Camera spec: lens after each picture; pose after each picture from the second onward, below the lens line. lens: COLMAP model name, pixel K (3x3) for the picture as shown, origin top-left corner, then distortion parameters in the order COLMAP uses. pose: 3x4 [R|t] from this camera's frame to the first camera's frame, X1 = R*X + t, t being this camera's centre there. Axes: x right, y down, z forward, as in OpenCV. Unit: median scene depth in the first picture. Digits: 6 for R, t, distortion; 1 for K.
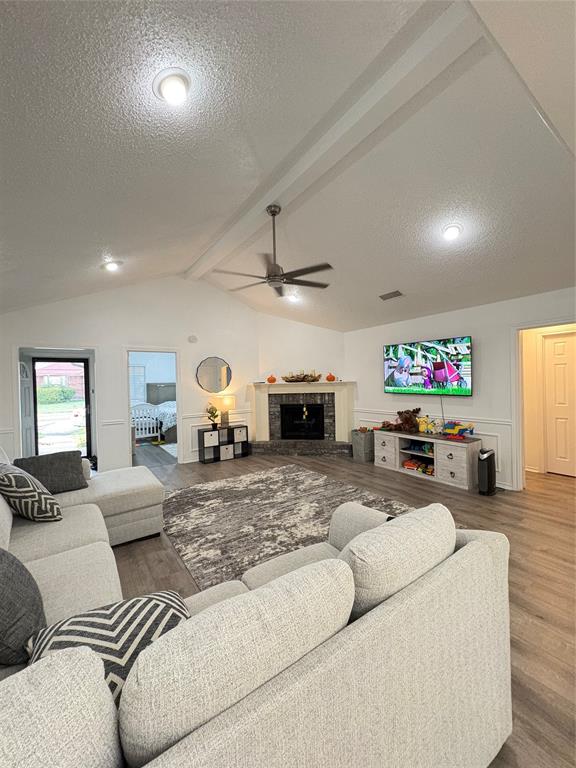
lens RADIAL K [[307.5, 0, 289.4], [0, 307.5, 383.6], [0, 0, 1]] dist [0.001715, -0.000128]
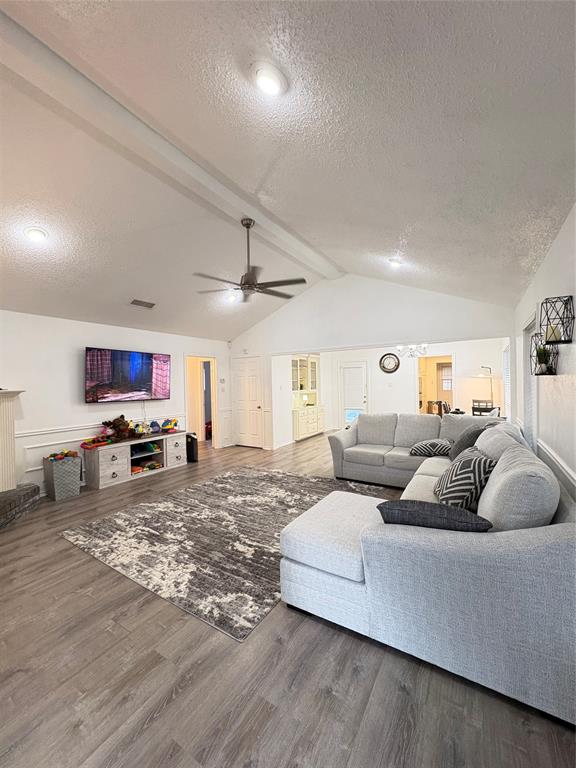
lens RADIAL K [[307.5, 0, 289.4], [0, 307.5, 383.6], [0, 0, 1]] dist [0.001715, -0.000128]
pose [[-0.394699, 0.030445, 0.918306, -0.868391], [0.033601, 0.999261, -0.018687, 0.015399], [-0.918196, 0.023481, -0.395430, 1.053680]]
